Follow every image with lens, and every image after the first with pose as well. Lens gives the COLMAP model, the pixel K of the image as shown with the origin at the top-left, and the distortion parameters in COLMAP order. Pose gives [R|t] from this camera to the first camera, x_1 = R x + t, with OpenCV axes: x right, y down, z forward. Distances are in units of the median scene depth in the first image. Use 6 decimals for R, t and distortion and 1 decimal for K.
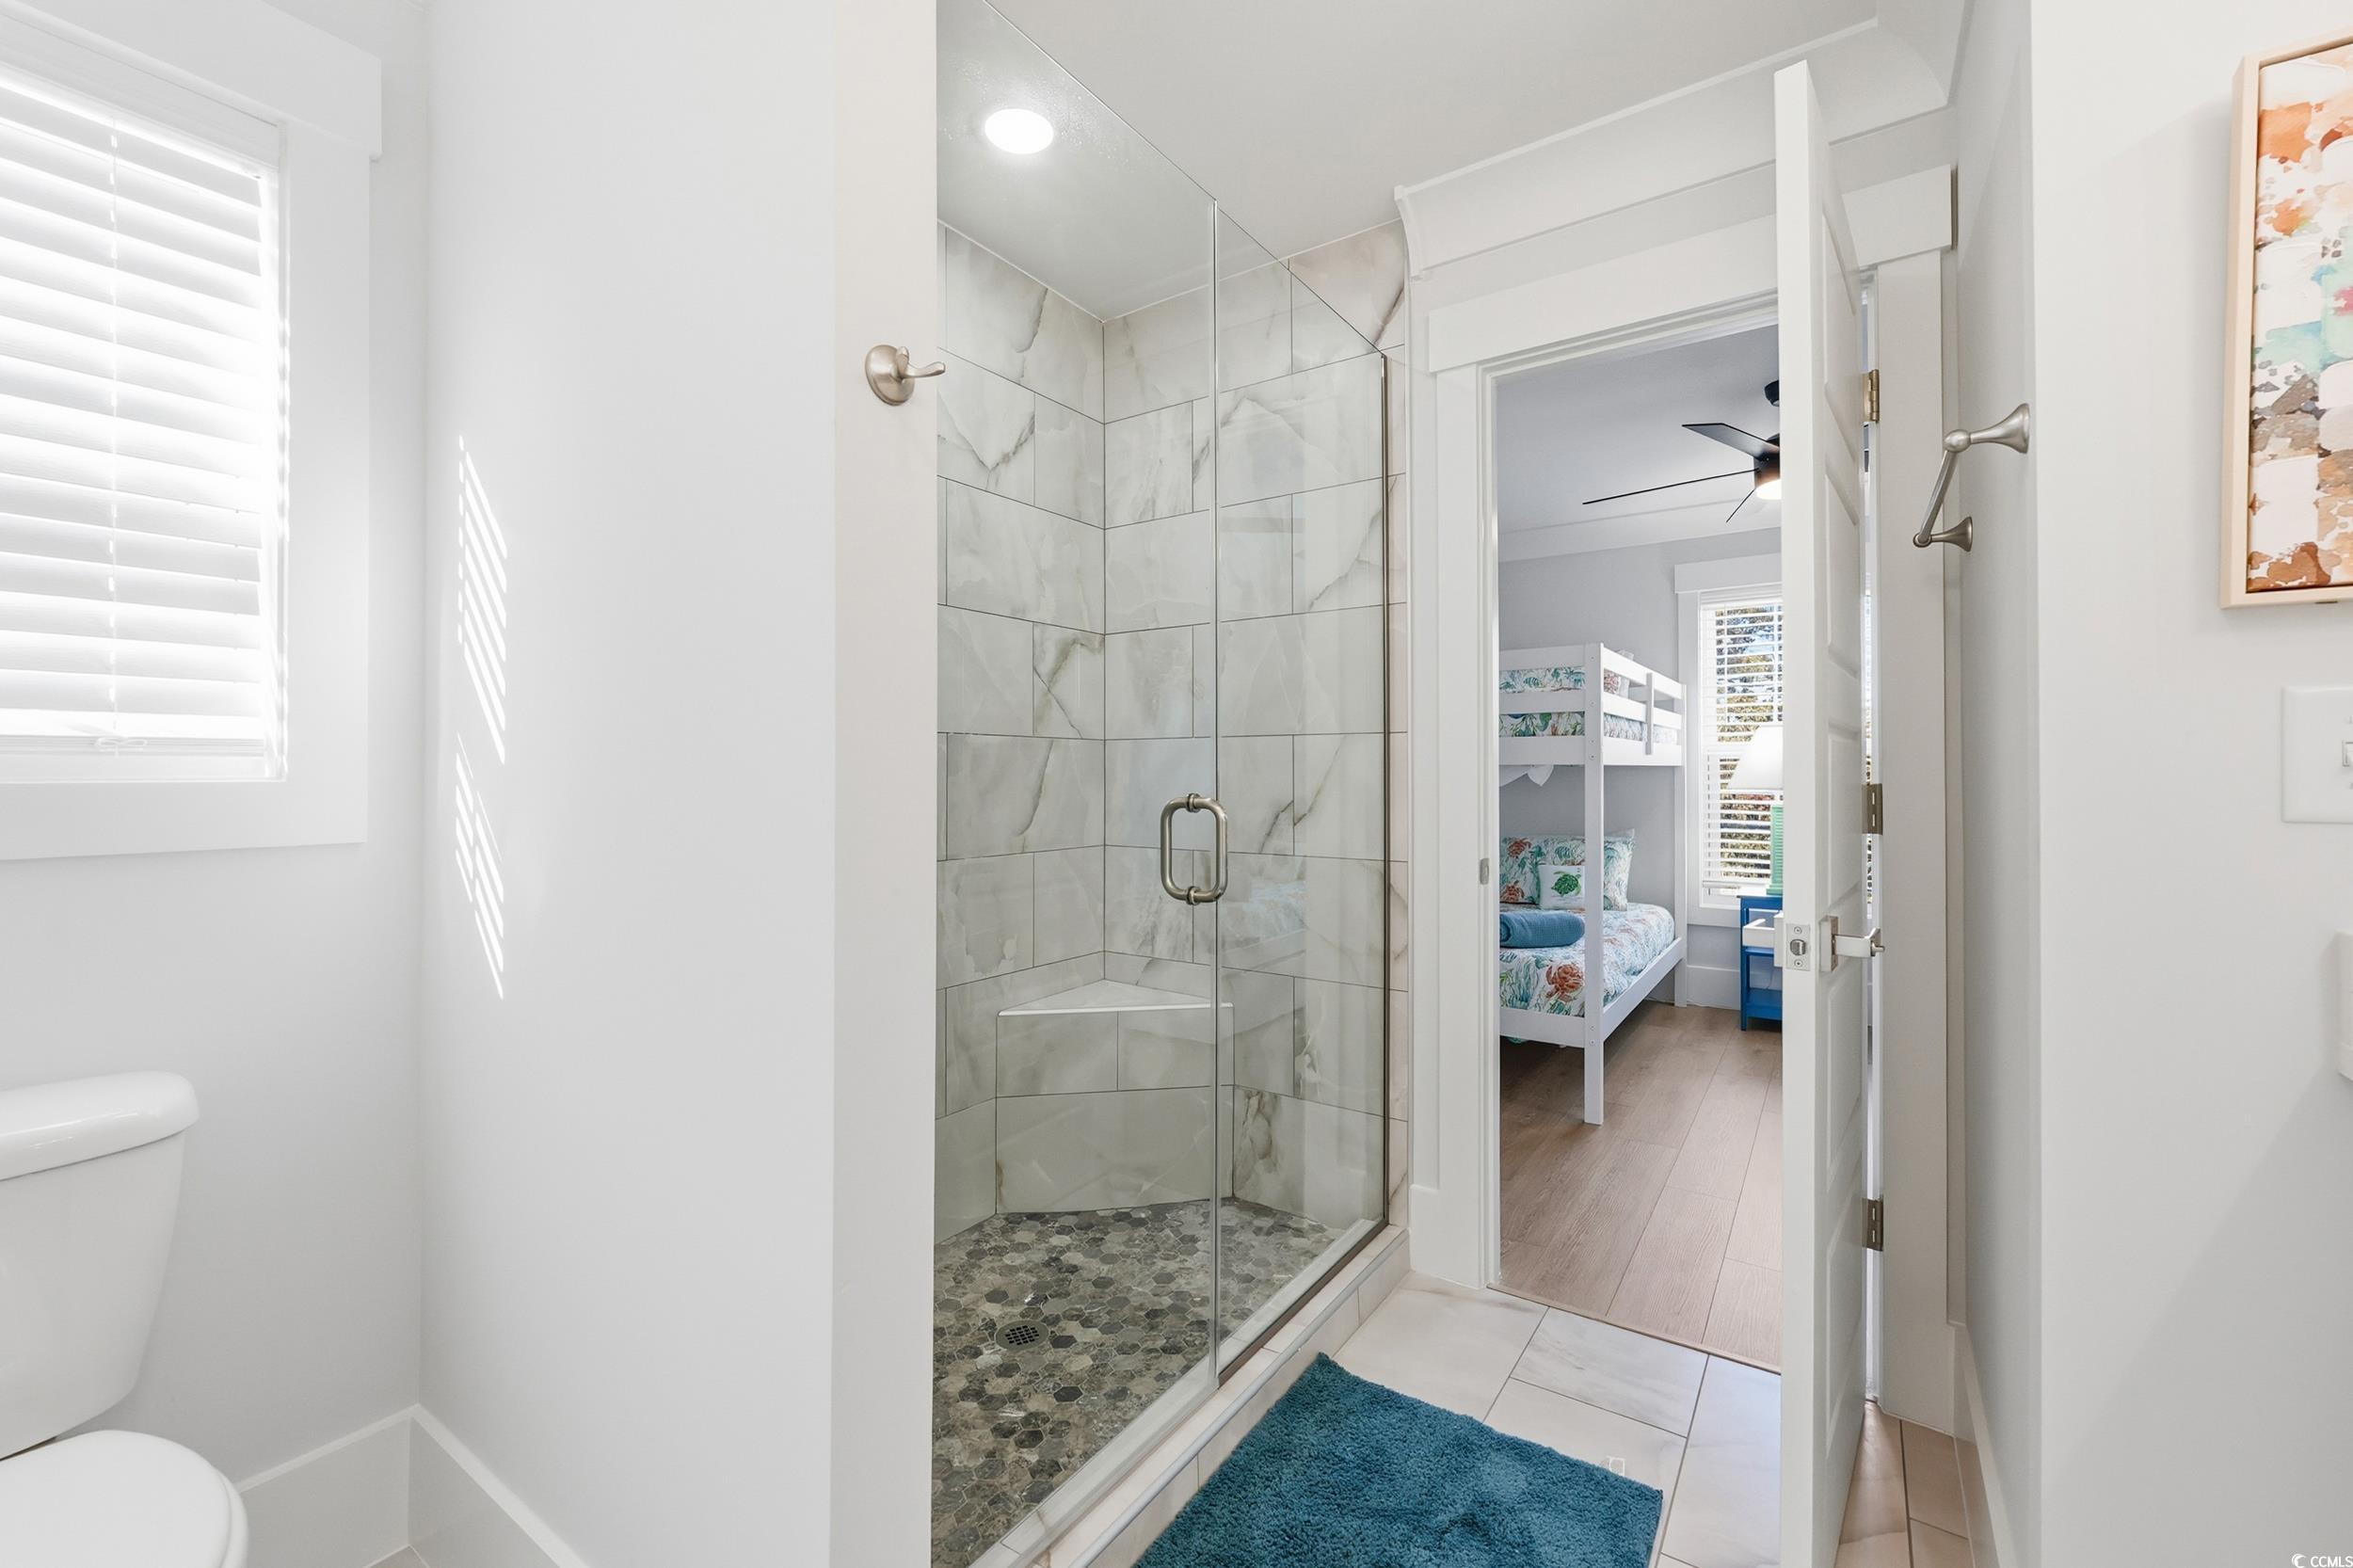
lens RADIAL K [[964.4, 0, 1155.3], [0, 964.4, 769.5], [0, 0, 1]] dist [0.001719, -0.000637]
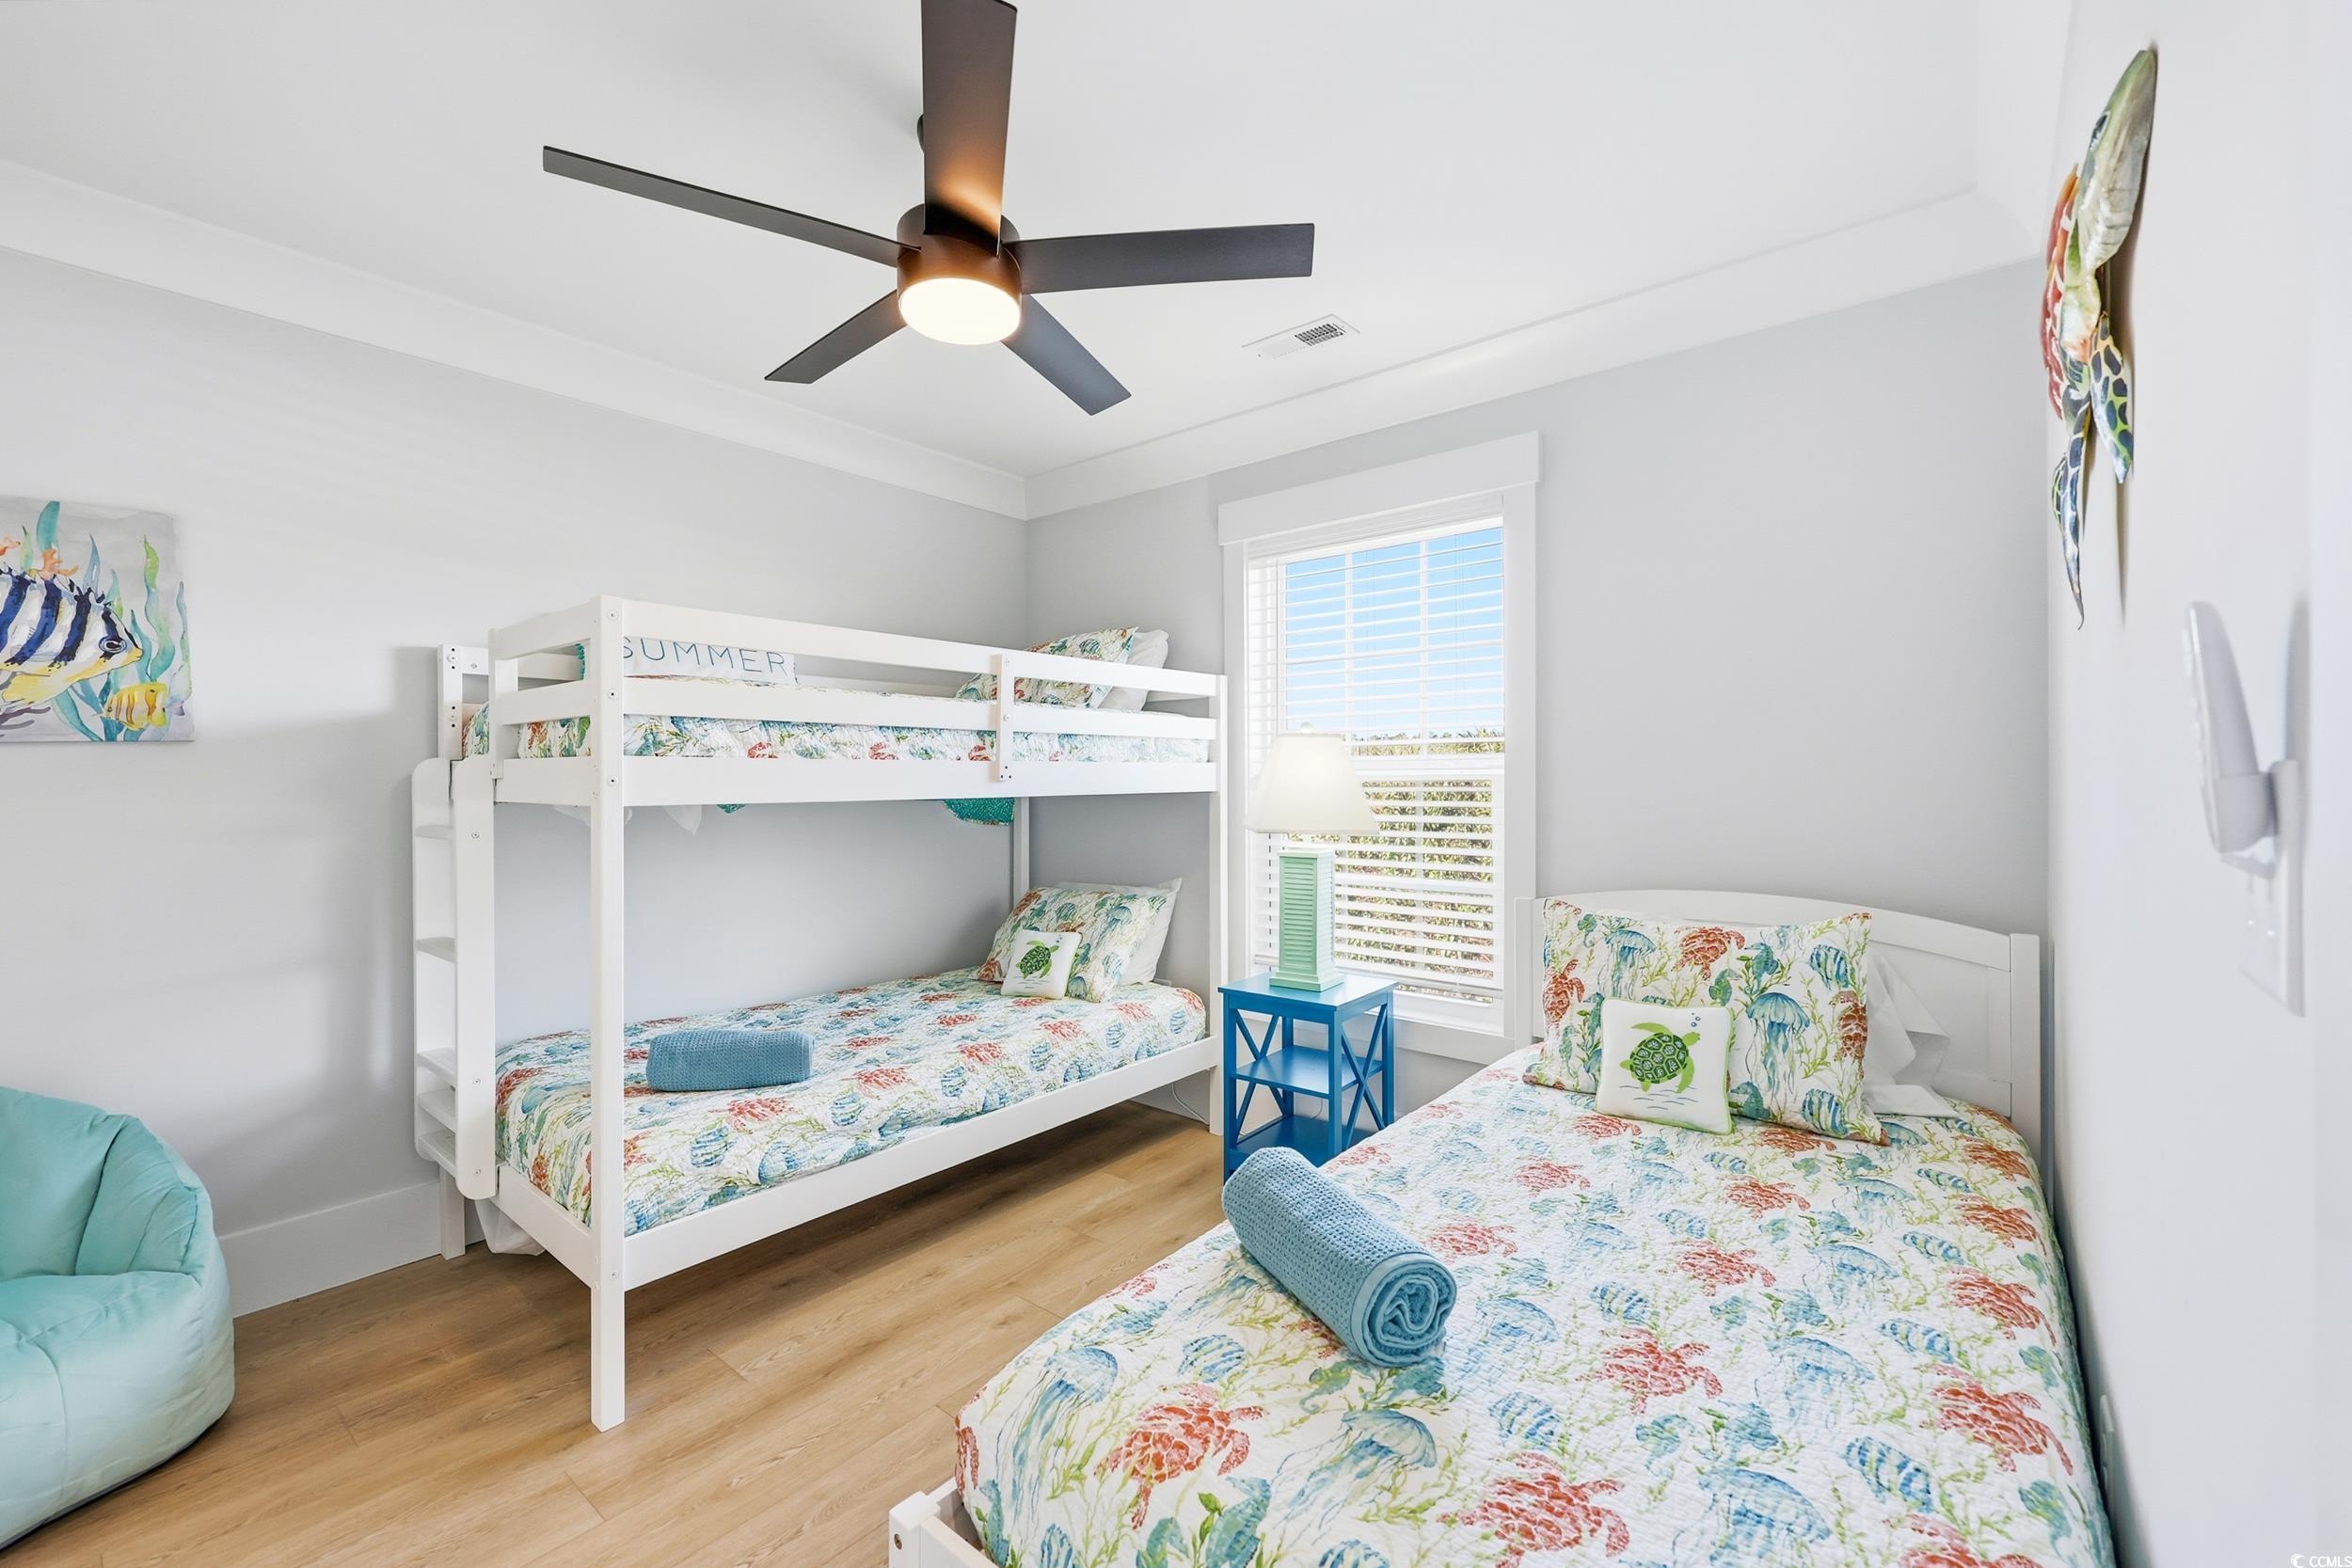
lens RADIAL K [[963.9, 0, 1154.8], [0, 963.9, 769.5], [0, 0, 1]] dist [0.001719, -0.000637]
pose [[0.995435, -0.006690, -0.095211, 1.035982], [0.006276, 0.999970, -0.004648, -0.028881], [0.095240, 0.004029, 0.995446, 0.546411]]
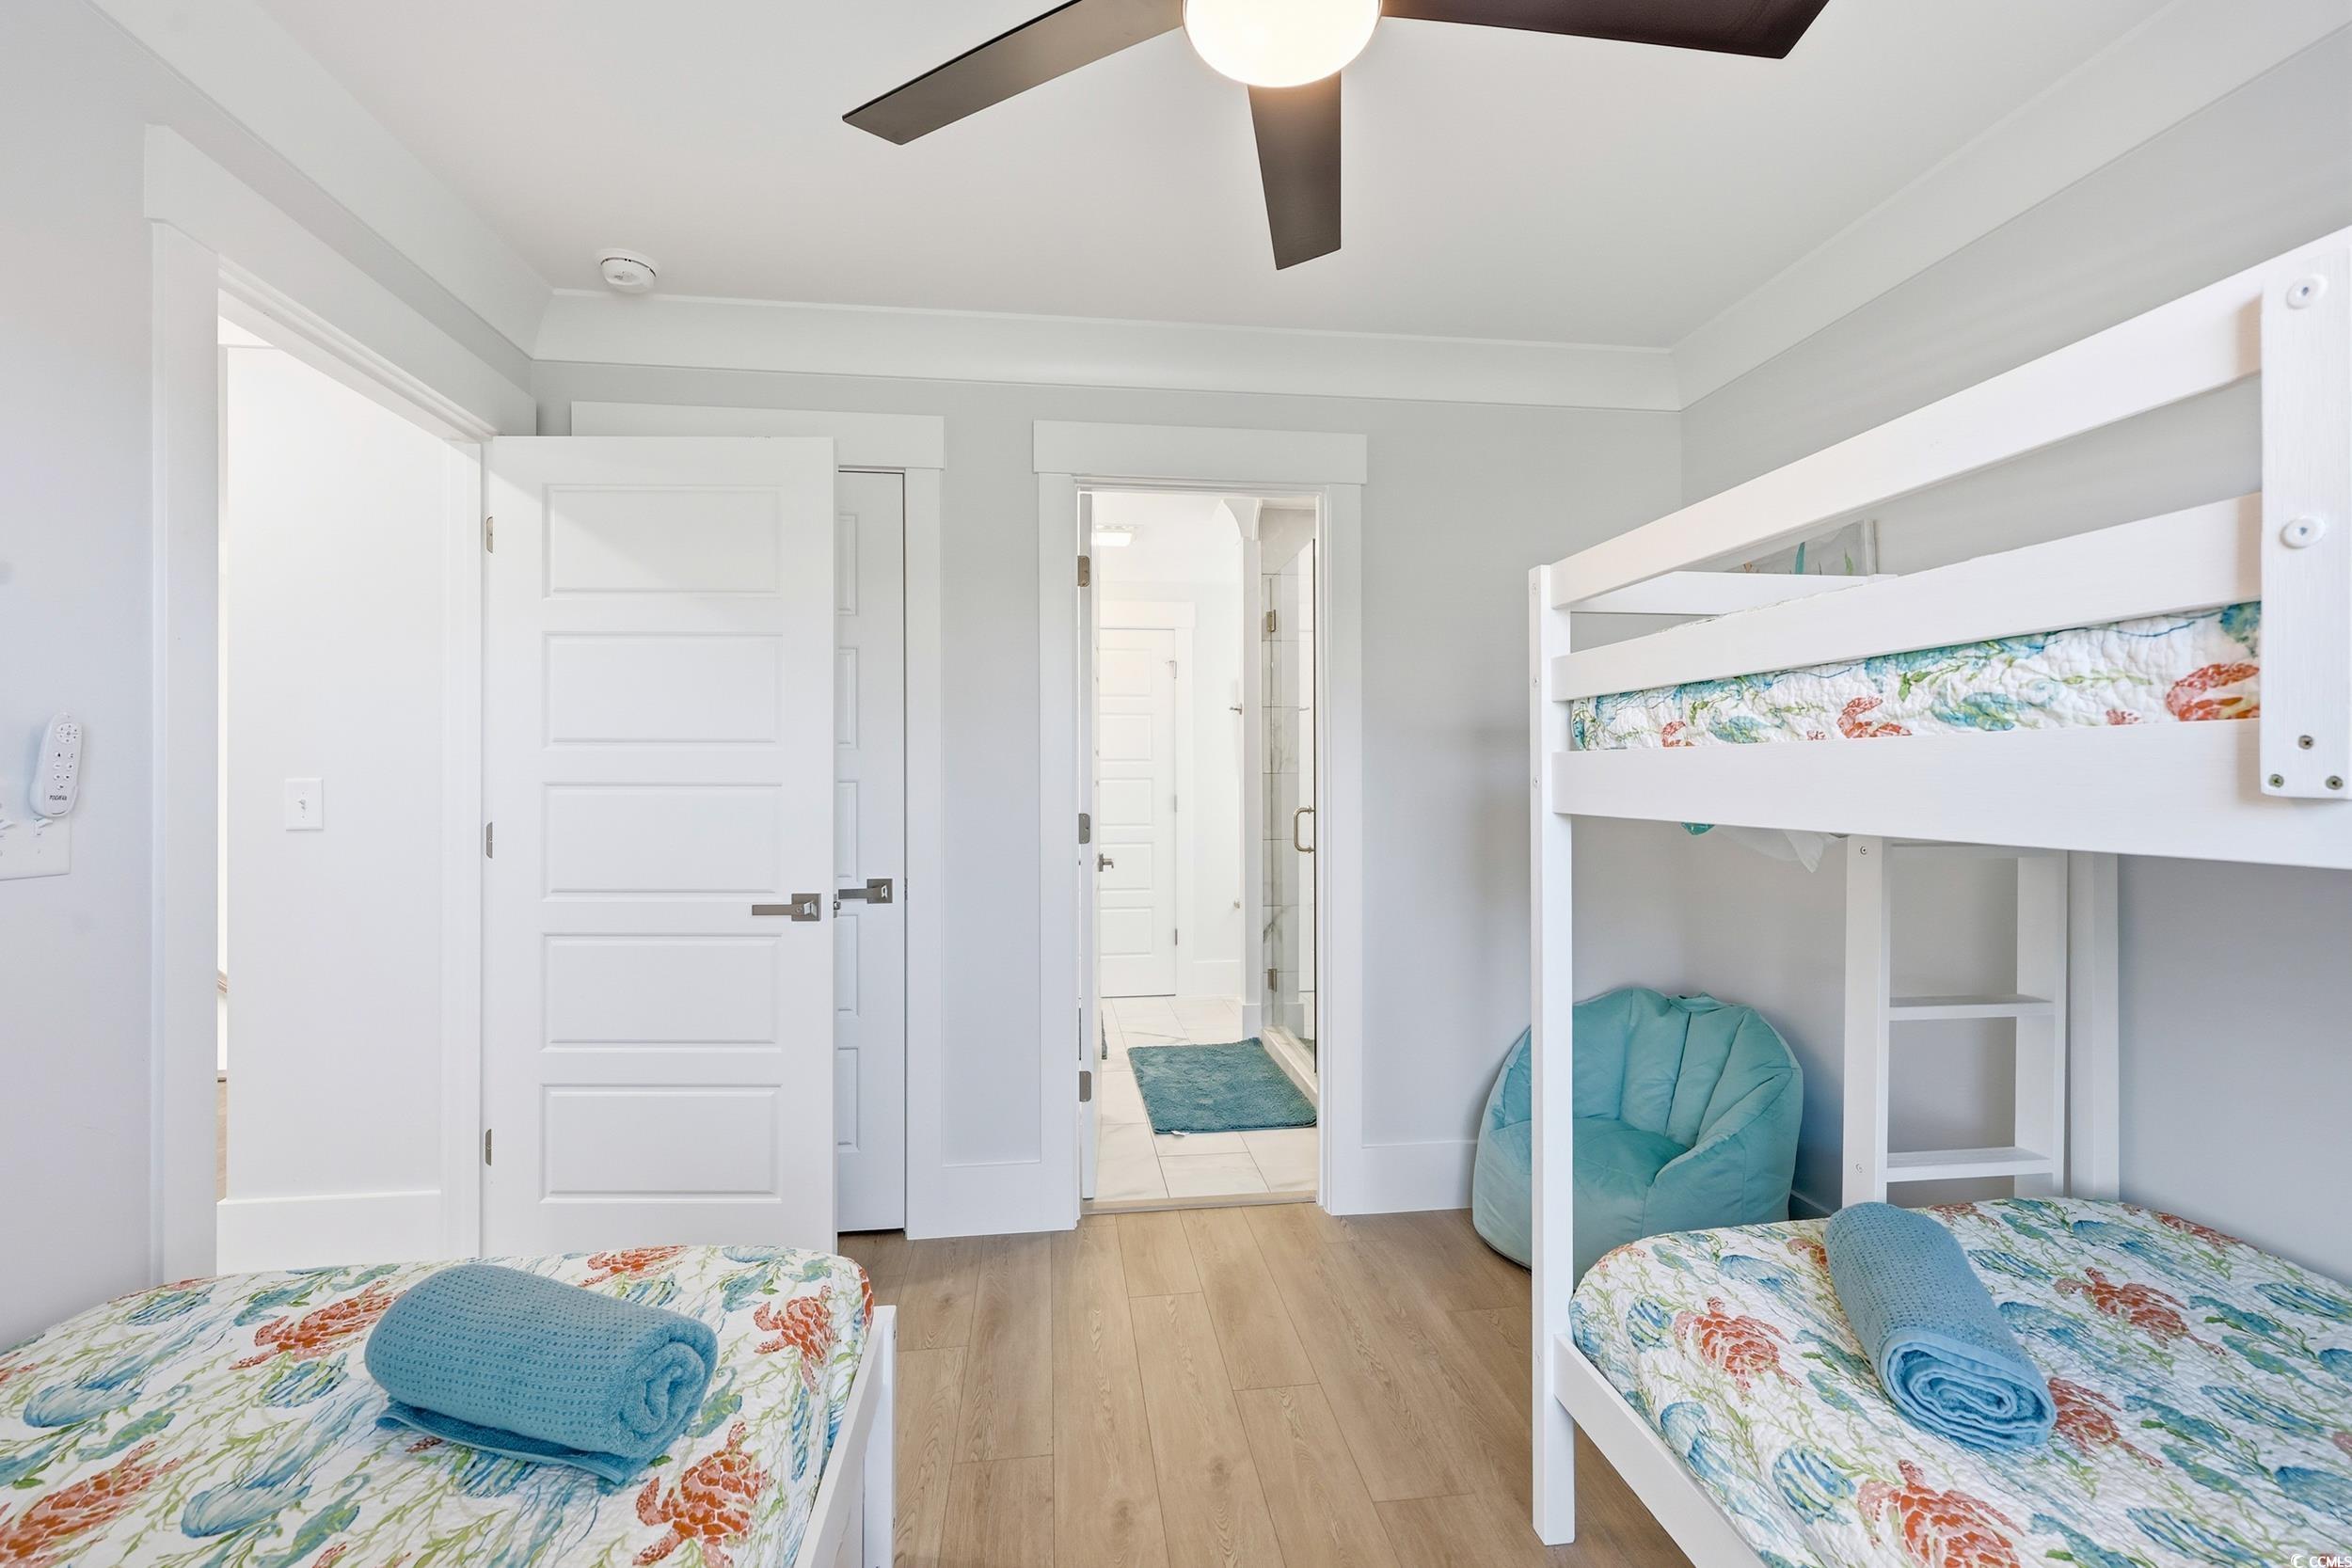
lens RADIAL K [[963.9, 0, 1154.8], [0, 963.9, 769.5], [0, 0, 1]] dist [0.001719, -0.000637]
pose [[-0.734809, -0.002433, -0.678269, 1.163159], [0.007328, 0.999907, -0.011525, -0.028961], [0.678234, -0.013439, -0.734723, 1.537409]]
